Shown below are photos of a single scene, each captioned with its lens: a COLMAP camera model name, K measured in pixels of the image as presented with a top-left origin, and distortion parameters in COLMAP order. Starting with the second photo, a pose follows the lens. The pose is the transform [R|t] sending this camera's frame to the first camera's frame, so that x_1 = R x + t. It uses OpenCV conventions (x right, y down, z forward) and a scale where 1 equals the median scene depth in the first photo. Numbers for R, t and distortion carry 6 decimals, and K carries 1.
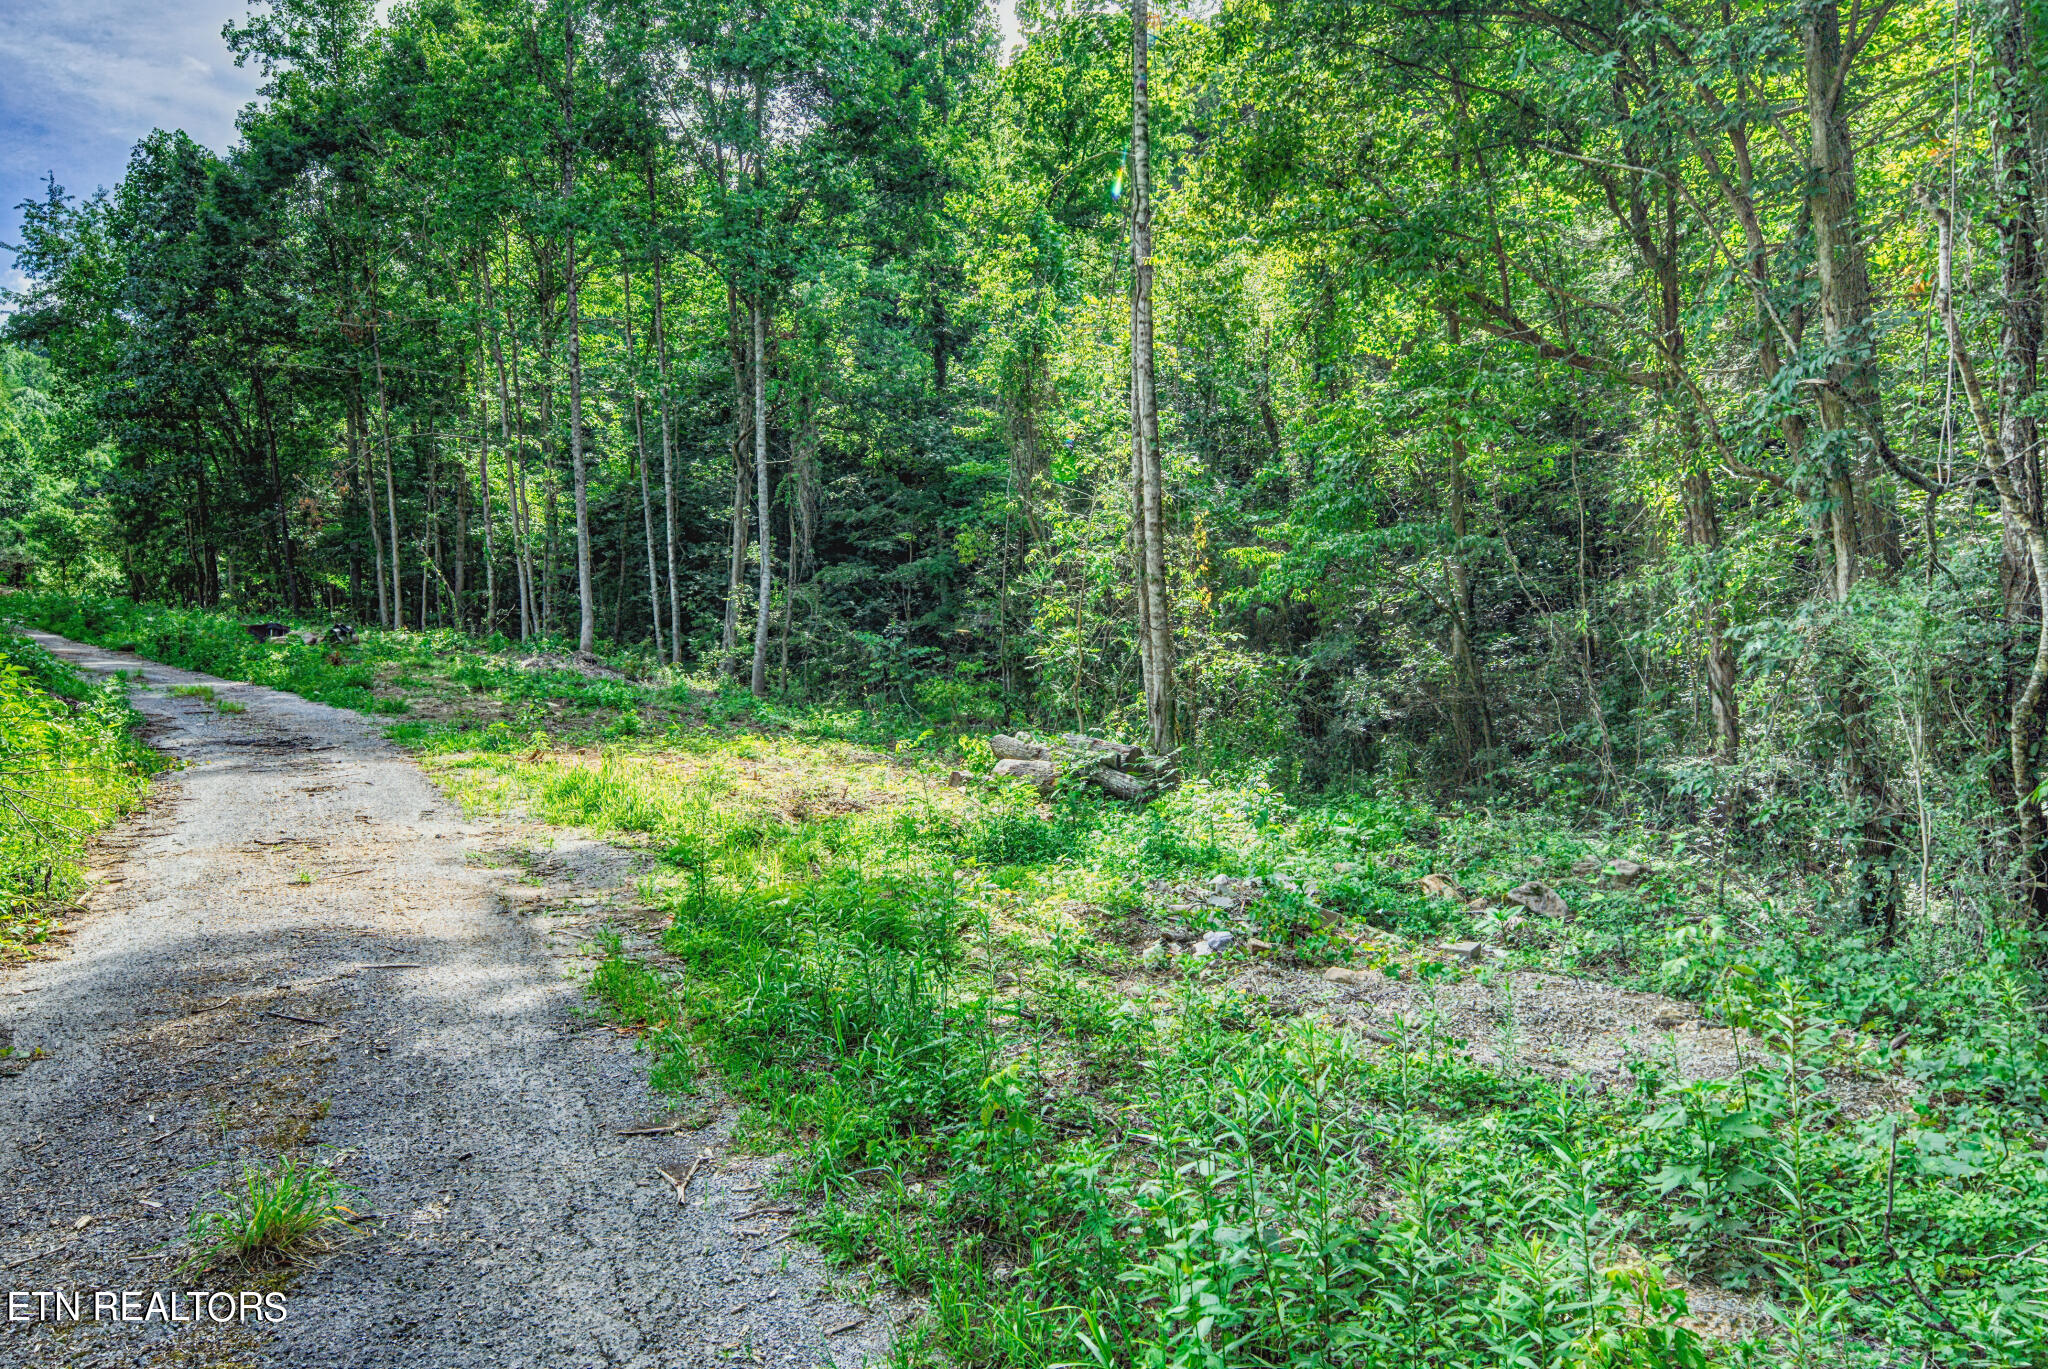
lens RADIAL K [[1316.1, 0, 1018.9], [0, 1316.1, 695.0], [0, 0, 1]] dist [0.021741, -0.003582]
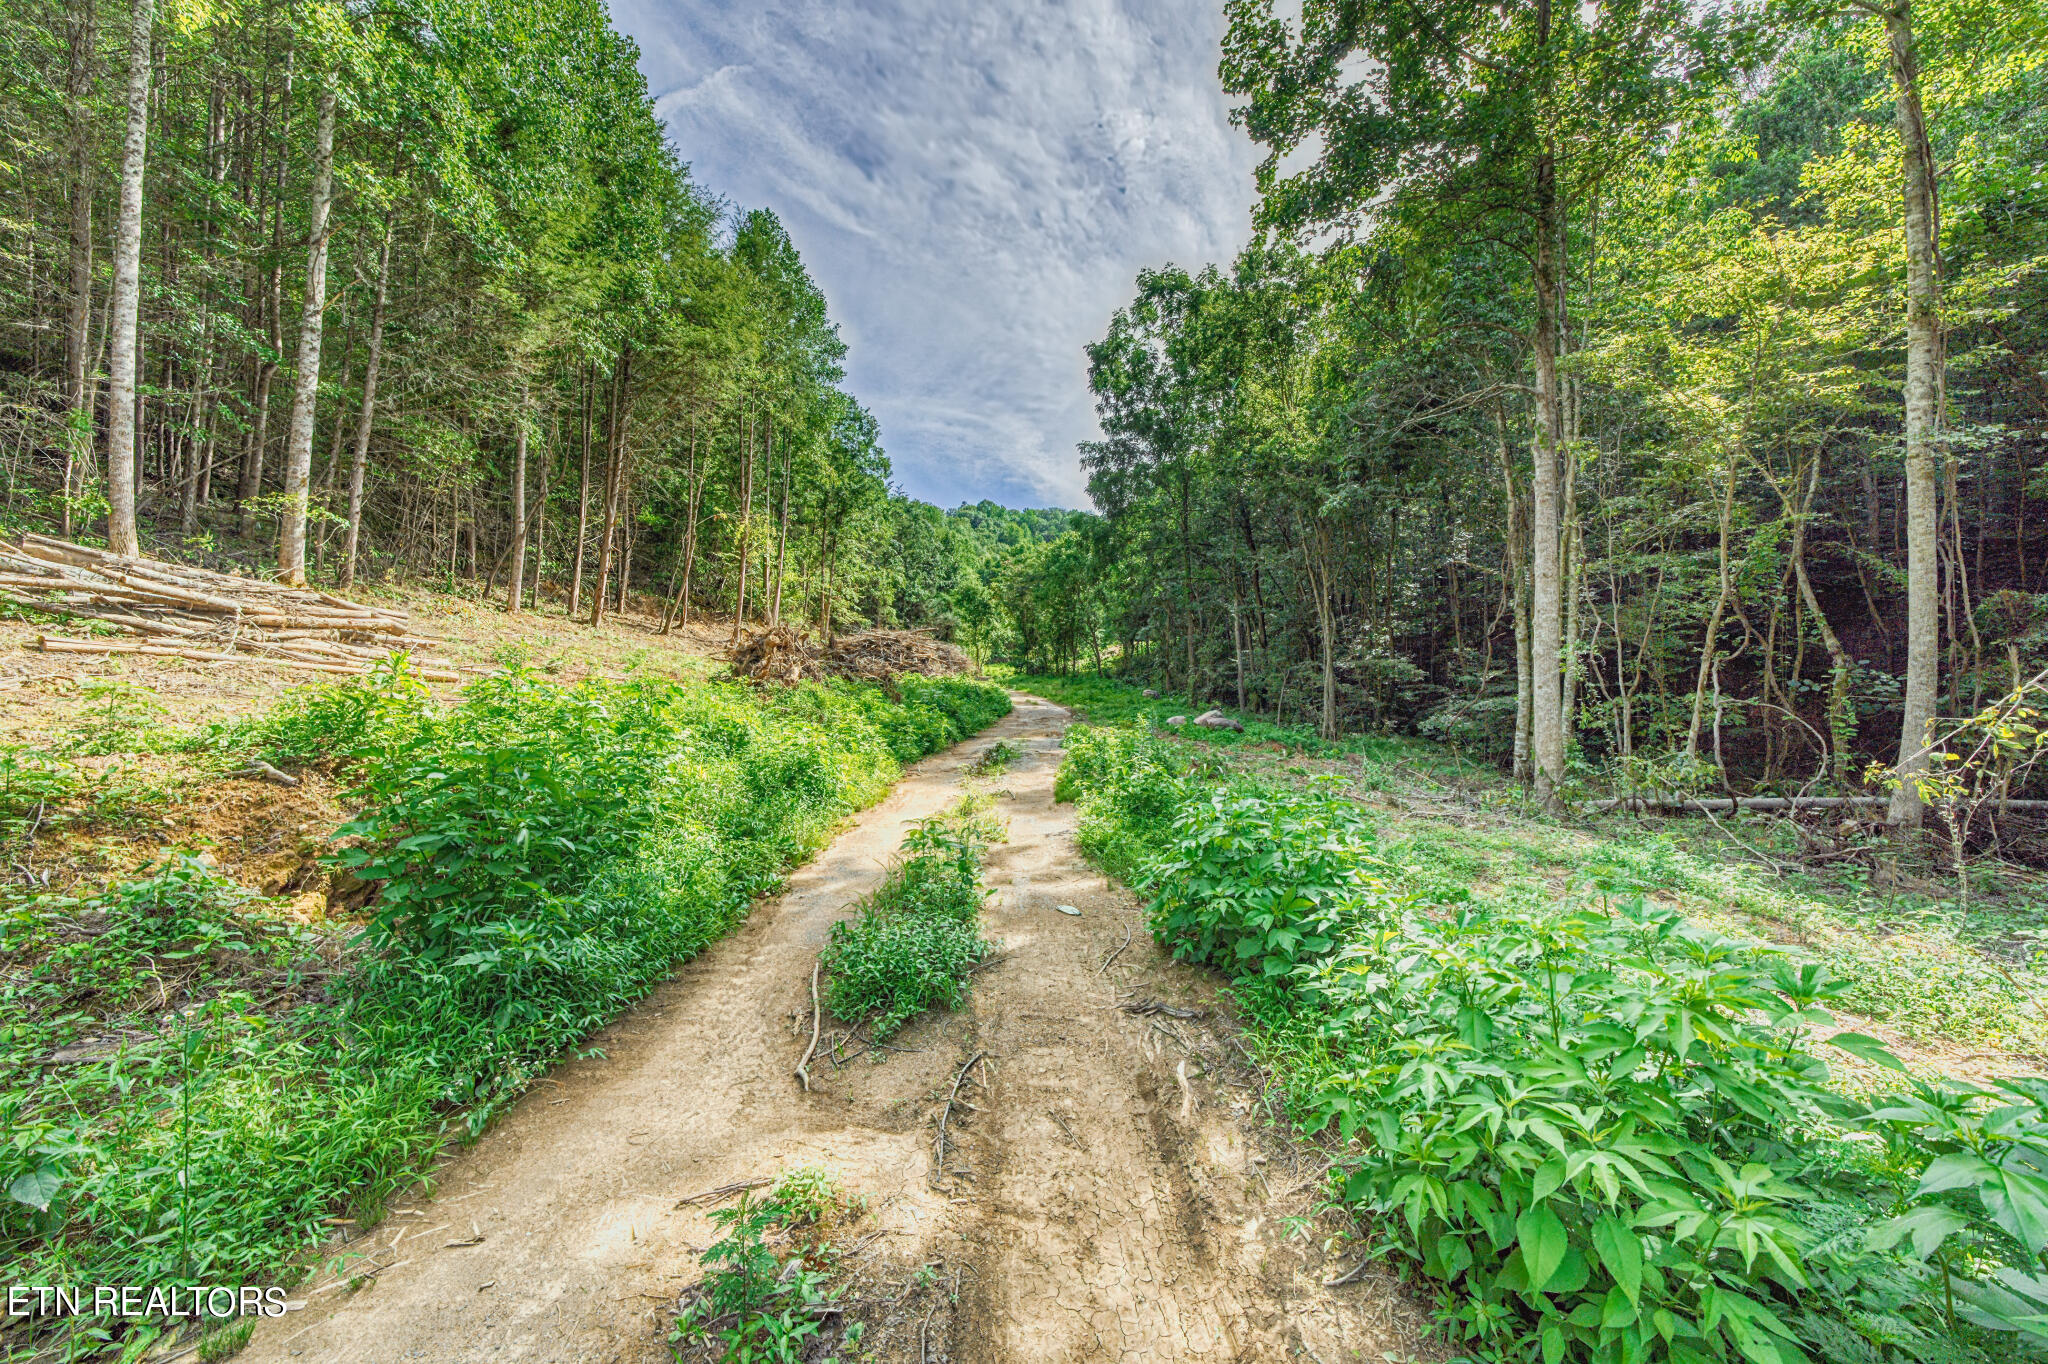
lens RADIAL K [[717.1, 0, 1033.3], [0, 717.1, 686.4], [0, 0, 1]] dist [-0.025887, 0.003270]
pose [[0.872537, 0.022416, -0.488034, -0.822105], [-0.031317, 0.999459, -0.010084, -0.083097], [0.487544, 0.024083, 0.872766, 1.050960]]
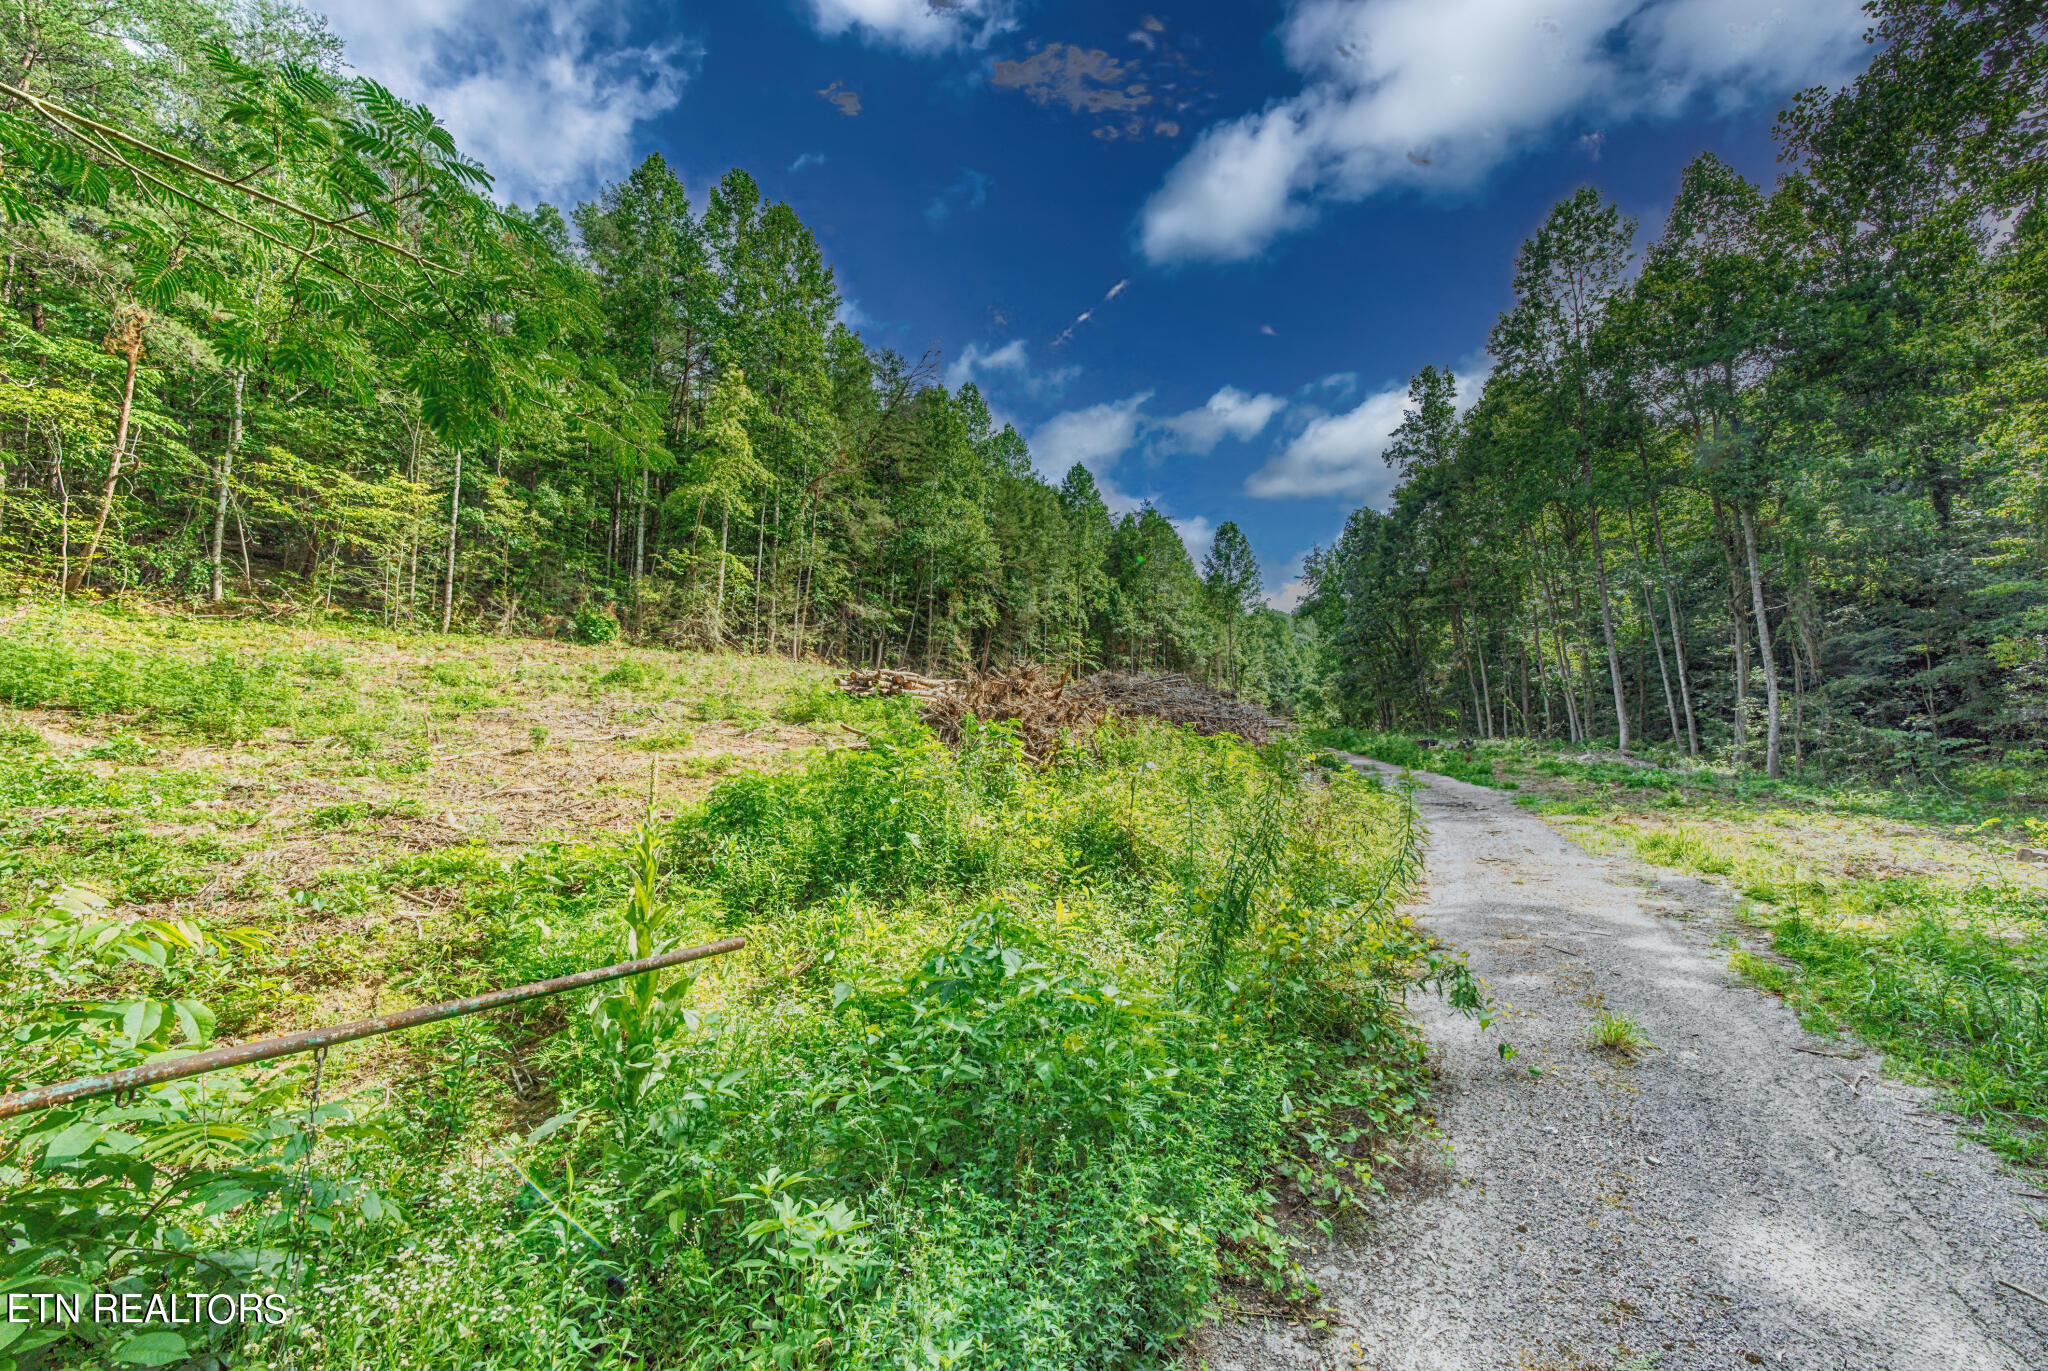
lens RADIAL K [[717.1, 0, 1027.8], [0, 717.1, 689.5], [0, 0, 1]] dist [-0.025887, 0.003270]
pose [[0.544348, -0.093137, -0.833673, -0.003258], [-0.000892, 0.993752, -0.111603, -0.008062], [0.838859, 0.061495, 0.540864, -0.061318]]
